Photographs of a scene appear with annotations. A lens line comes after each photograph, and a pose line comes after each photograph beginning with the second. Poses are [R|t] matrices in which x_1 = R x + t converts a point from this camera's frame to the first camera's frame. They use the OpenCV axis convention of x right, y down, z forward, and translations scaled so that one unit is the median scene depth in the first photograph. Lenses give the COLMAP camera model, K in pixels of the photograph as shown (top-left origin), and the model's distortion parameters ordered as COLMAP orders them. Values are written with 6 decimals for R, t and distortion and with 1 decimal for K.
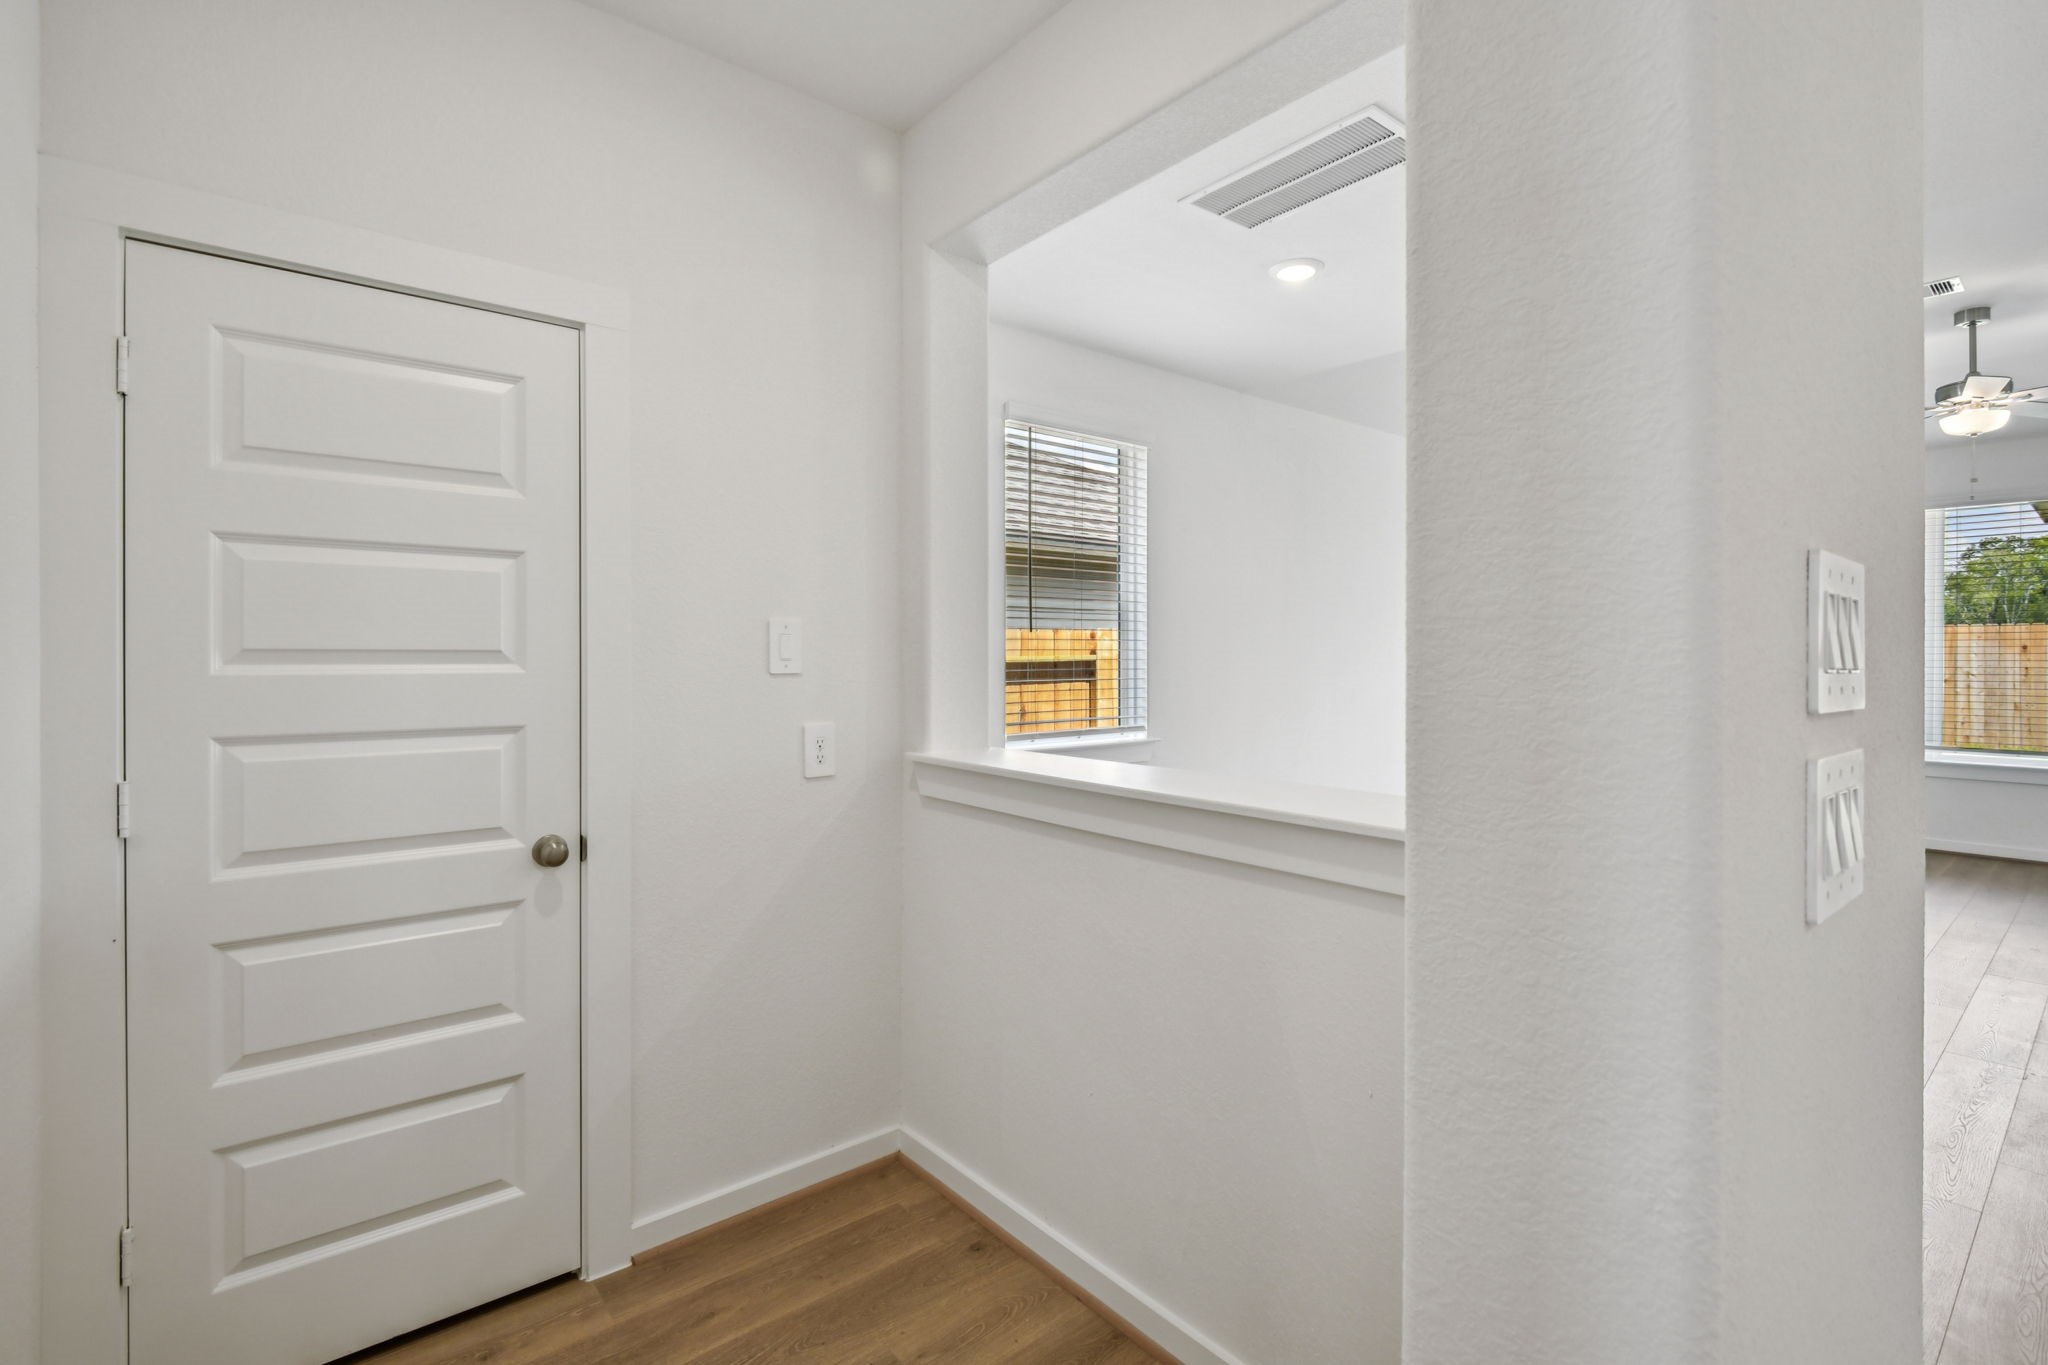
lens RADIAL K [[941.2, 0, 1055.6], [0, 941.2, 658.3], [0, 0, 1]] dist [0.010576, -0.006911]
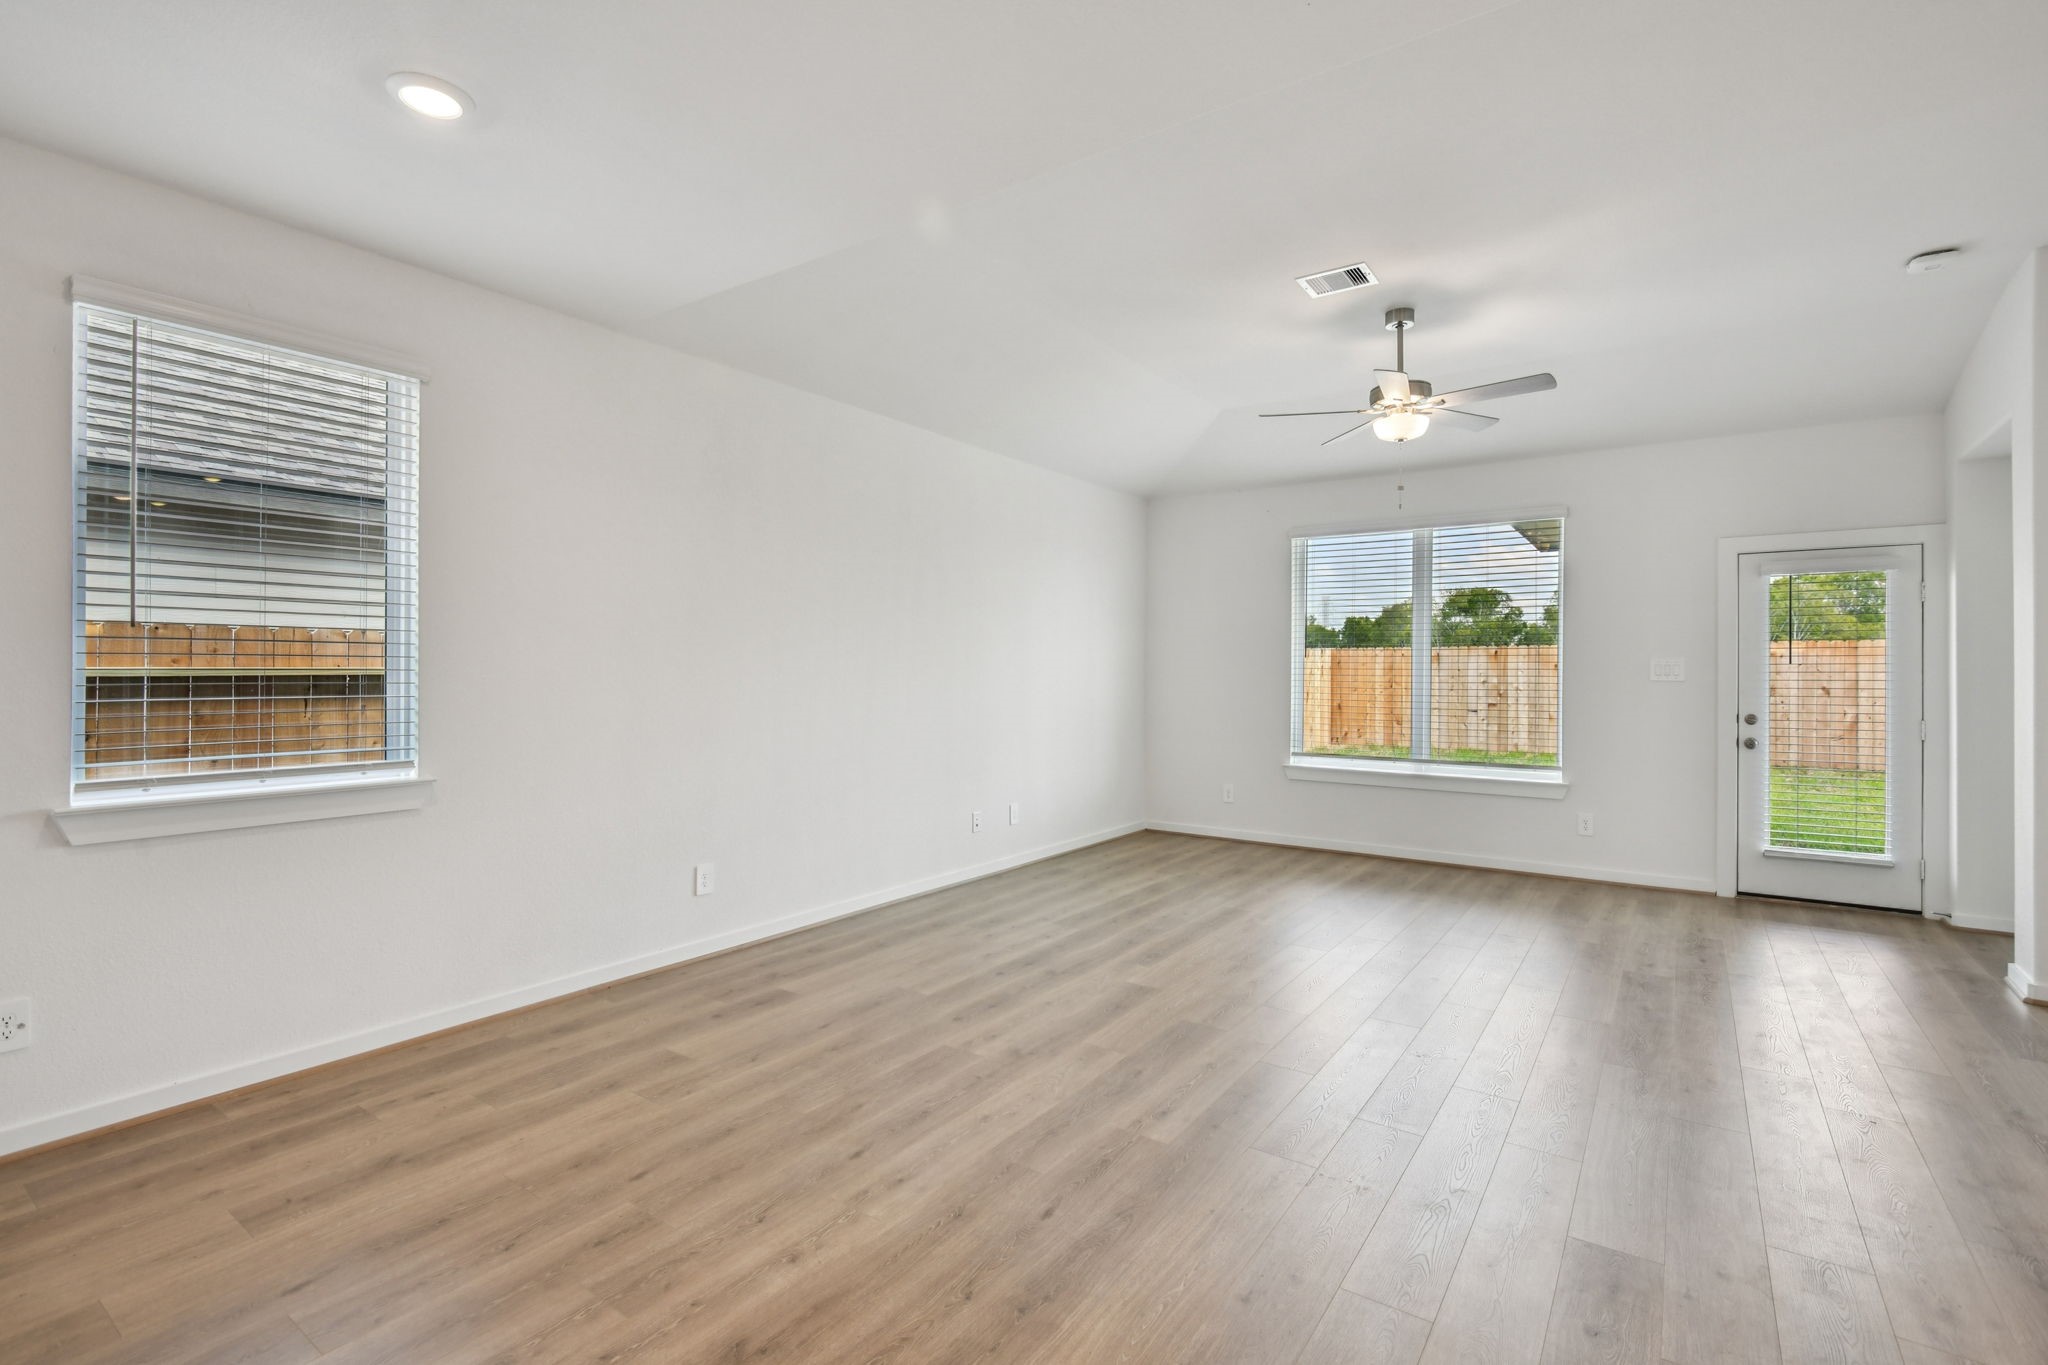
lens RADIAL K [[941.2, 0, 1029.3], [0, 941.2, 670.9], [0, 0, 1]] dist [0.010576, -0.006911]
pose [[0.968462, 0.003908, 0.249129, 0.368553], [-0.002921, 0.999986, -0.004331, 0.003793], [-0.249143, 0.003467, 0.968461, 0.165325]]
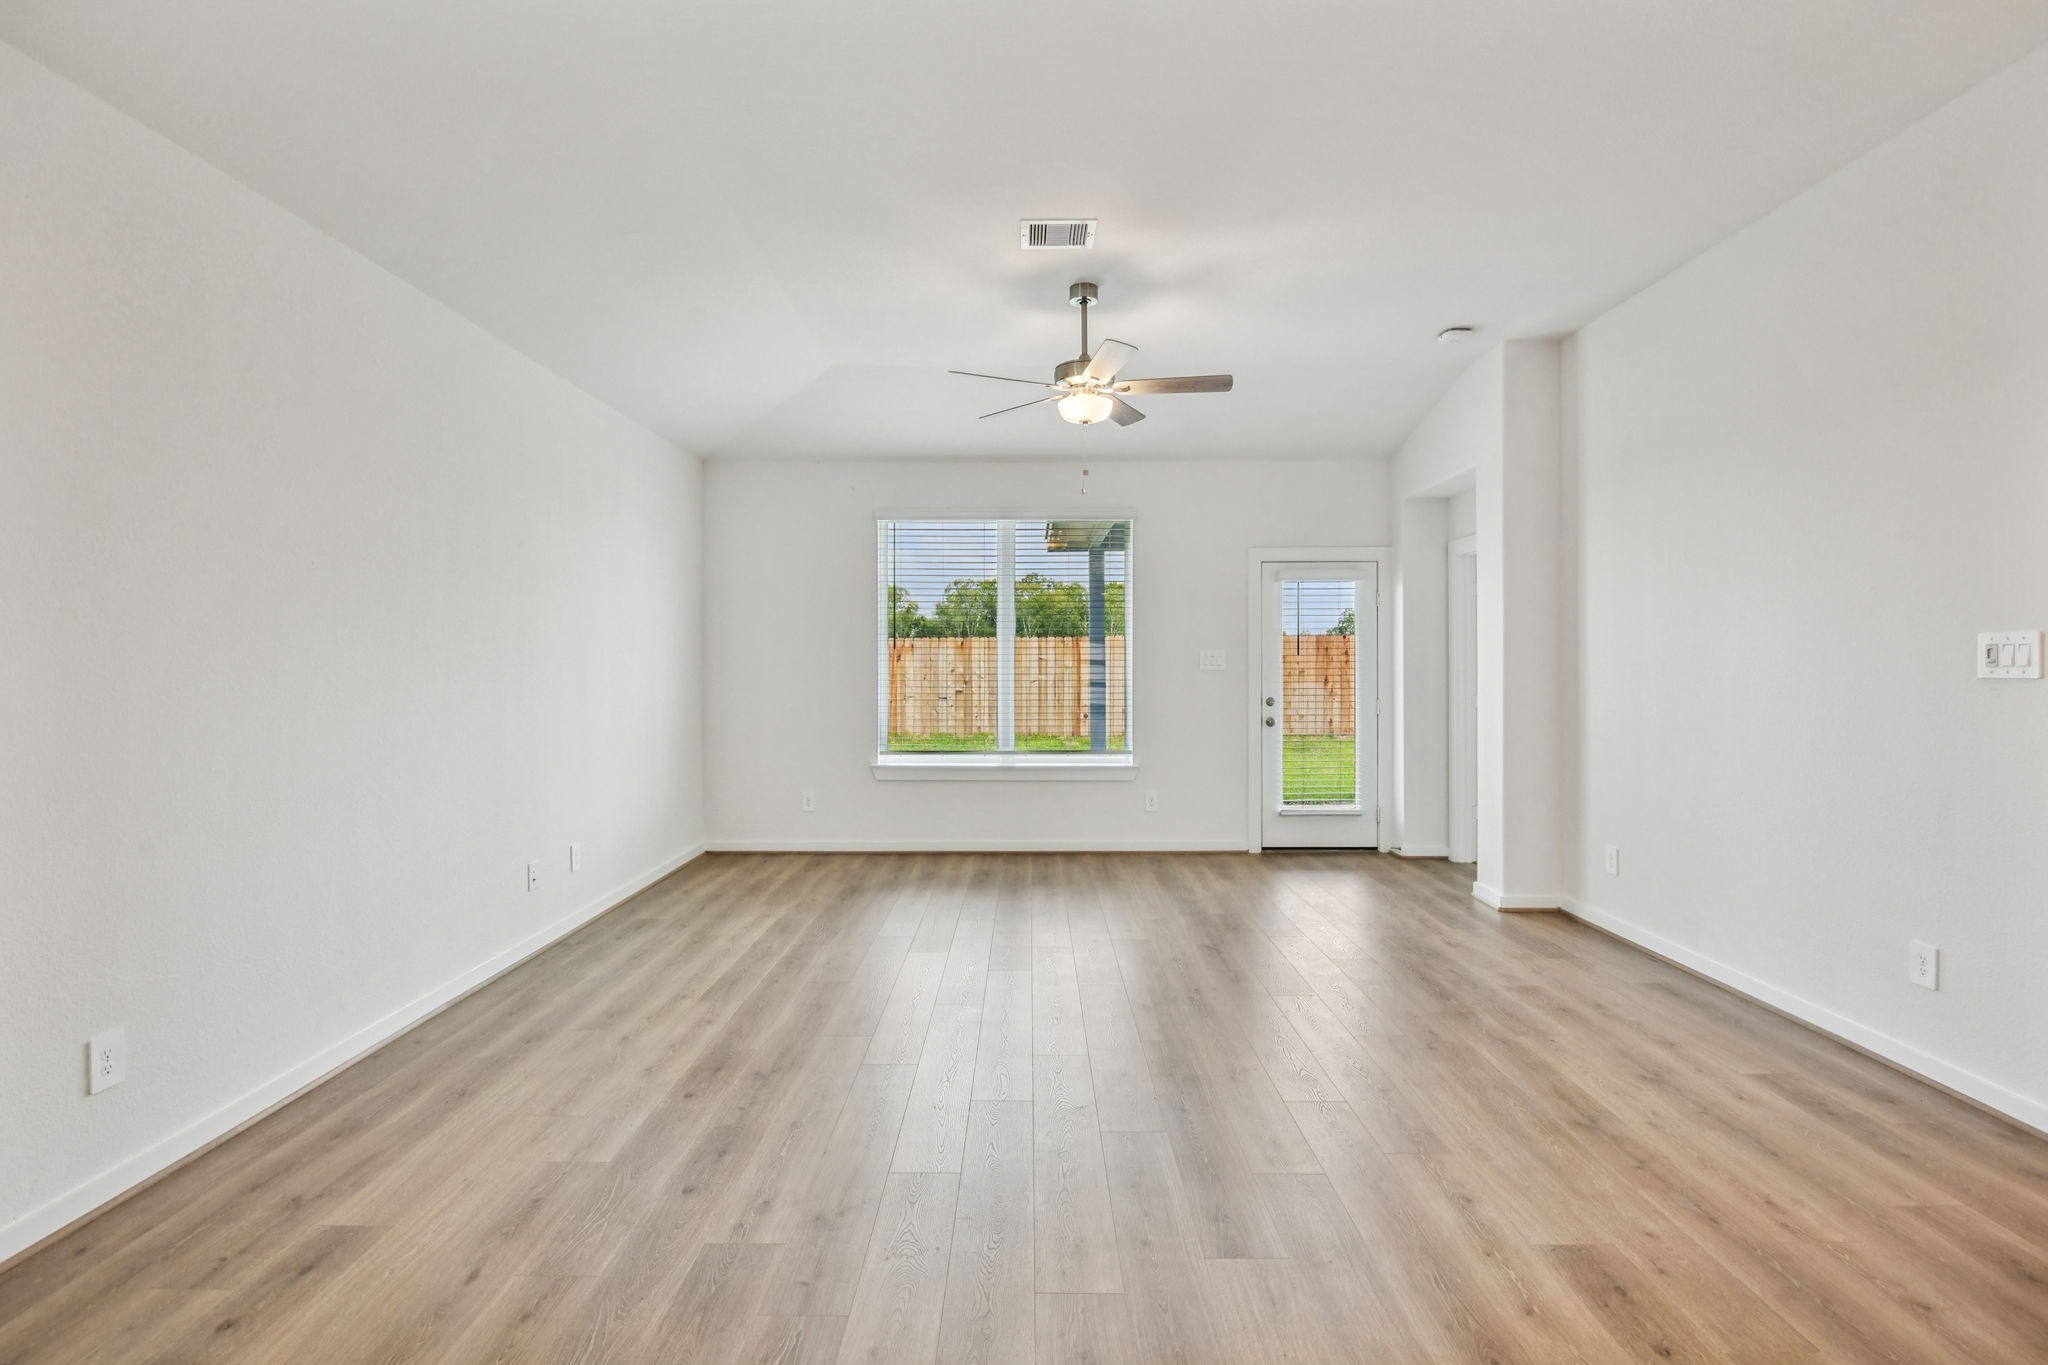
lens RADIAL K [[941.2, 0, 1019.6], [0, 941.2, 669.4], [0, 0, 1]] dist [0.010576, -0.006911]
pose [[0.662490, -0.009149, 0.749014, 0.241443], [0.007039, 0.999957, 0.005988, -0.002273], [-0.749037, 0.001305, 0.662527, 0.442134]]
